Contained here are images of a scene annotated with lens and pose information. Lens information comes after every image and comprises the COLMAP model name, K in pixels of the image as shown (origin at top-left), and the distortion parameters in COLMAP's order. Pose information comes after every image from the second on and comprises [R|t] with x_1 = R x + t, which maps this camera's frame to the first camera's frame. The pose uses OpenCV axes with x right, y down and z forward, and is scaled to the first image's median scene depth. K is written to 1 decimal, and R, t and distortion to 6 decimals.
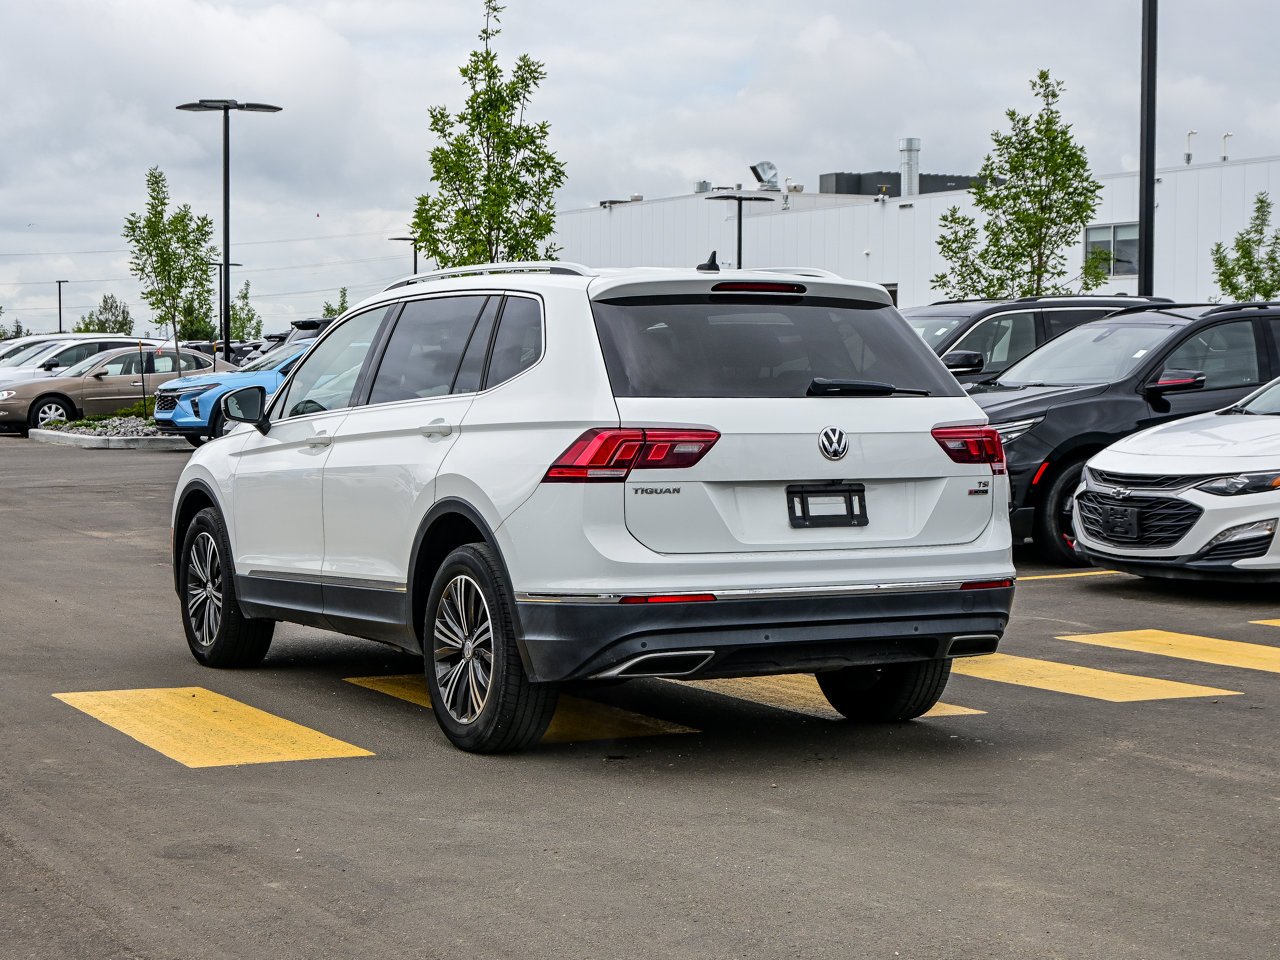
lens RADIAL K [[2635.0, 0, 640.0], [0, 2635.0, 480.0], [0, 0, 1]] dist [-0.013480, 0.171998]
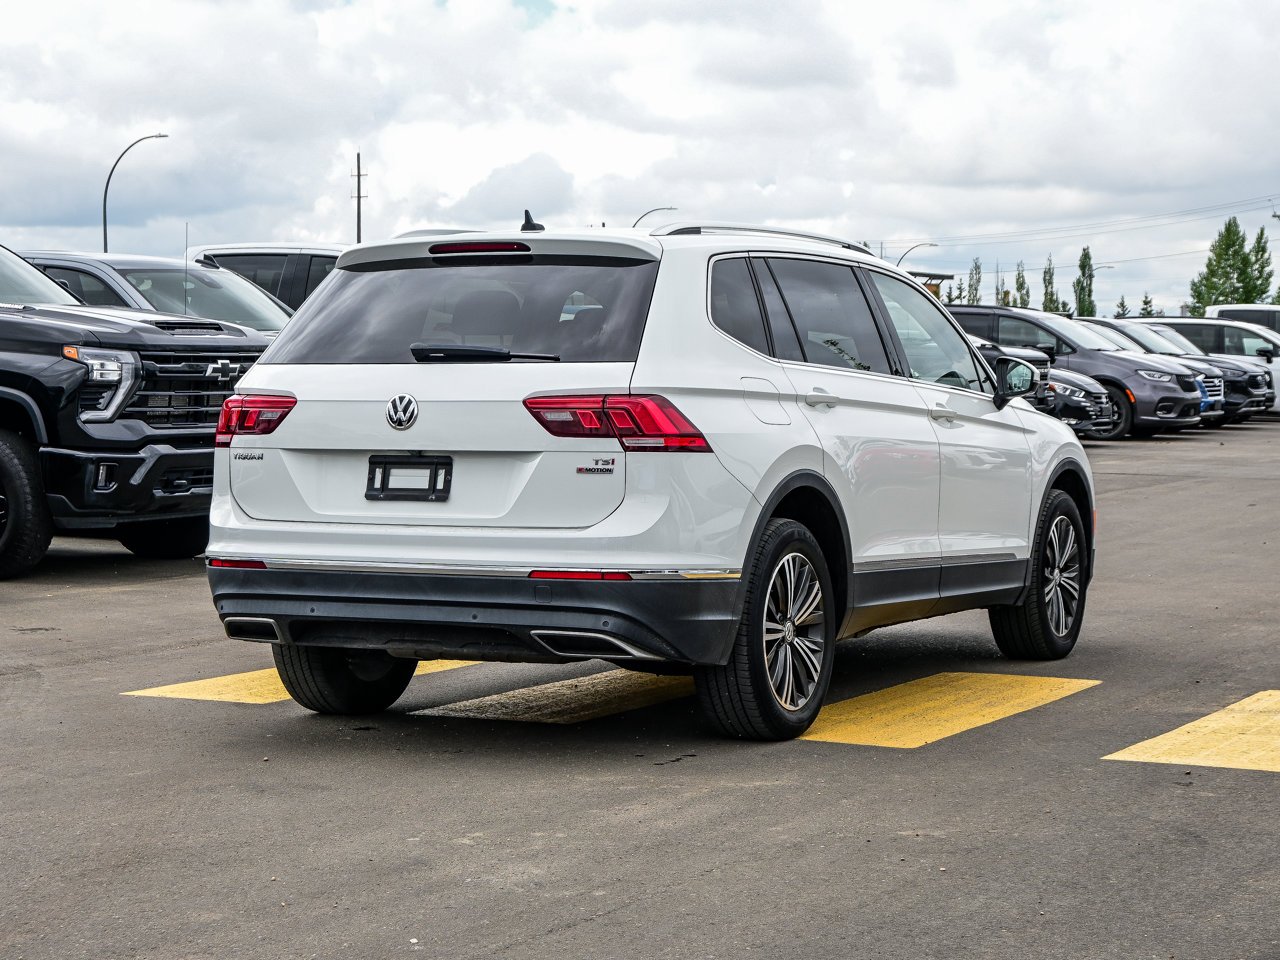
lens RADIAL K [[2886.8, 0, 640.0], [0, 2886.8, 480.0], [0, 0, 1]] dist [-0.134198, -0.395202]
pose [[0.581955, 0.027672, -0.812750, 0.932448], [-0.029958, 0.999472, 0.012579, -0.004993], [0.812669, 0.017028, 0.582477, 0.455217]]
